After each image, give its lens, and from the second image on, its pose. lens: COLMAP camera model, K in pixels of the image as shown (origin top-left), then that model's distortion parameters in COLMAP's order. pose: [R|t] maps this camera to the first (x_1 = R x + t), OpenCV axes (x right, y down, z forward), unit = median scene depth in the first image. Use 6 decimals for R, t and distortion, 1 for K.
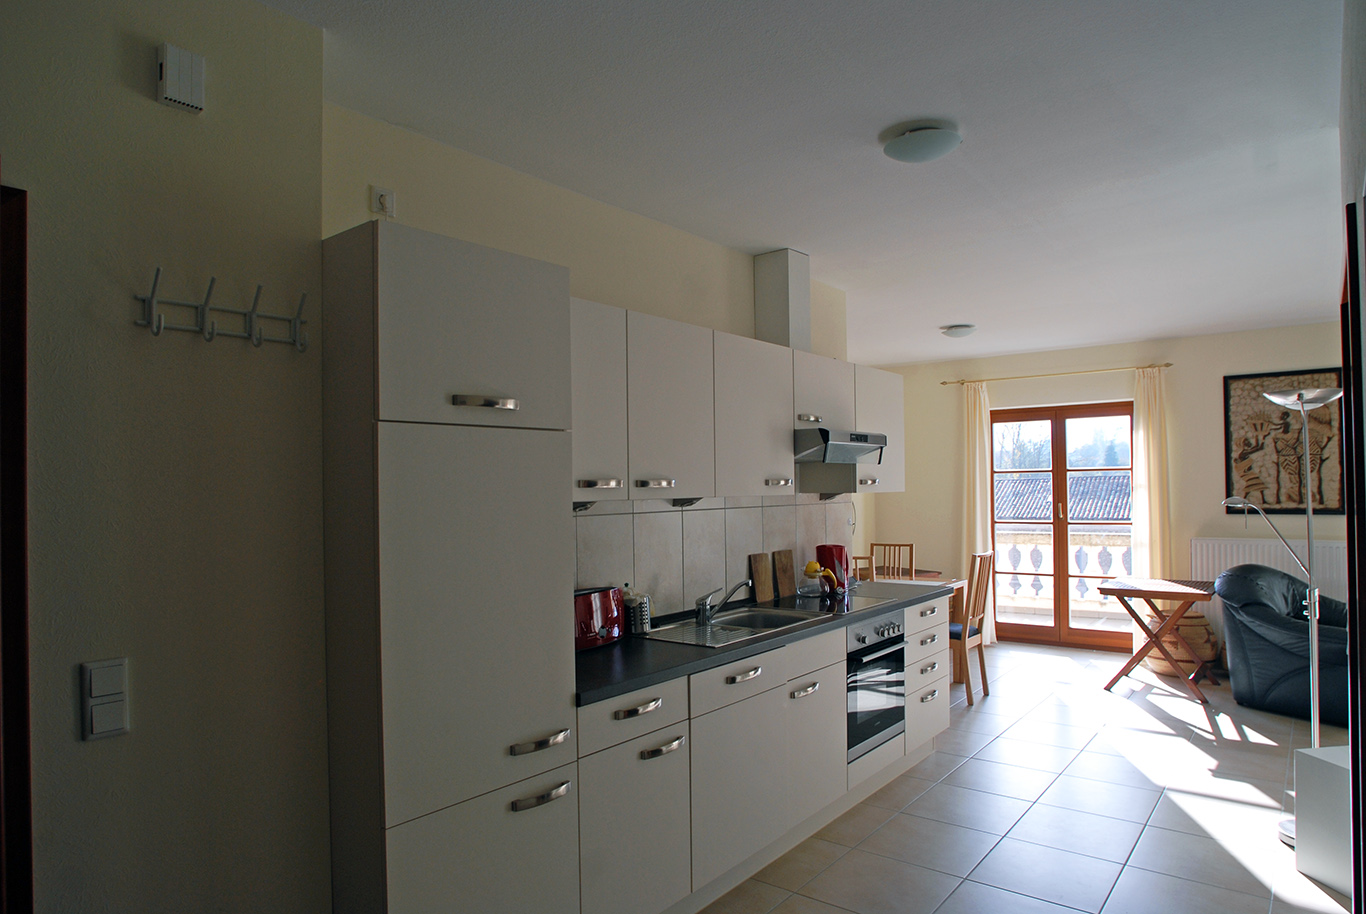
lens RADIAL K [[815.7, 0, 682.2], [0, 815.7, 465.6], [0, 0, 1]] dist [-0.062665, 0.013455]
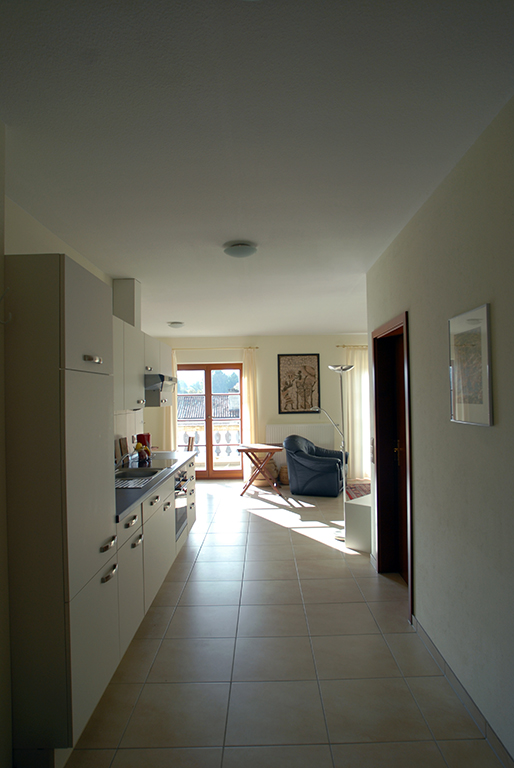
lens RADIAL K [[458.6, 0, 273.3], [0, 458.6, 384.8], [0, 0, 1]] dist [-0.062665, 0.013455]
pose [[0.766993, 0.015632, 0.641465, -0.188017], [-0.006788, 0.999845, -0.016250, -0.002319], [-0.641619, 0.008110, 0.766980, -0.013714]]
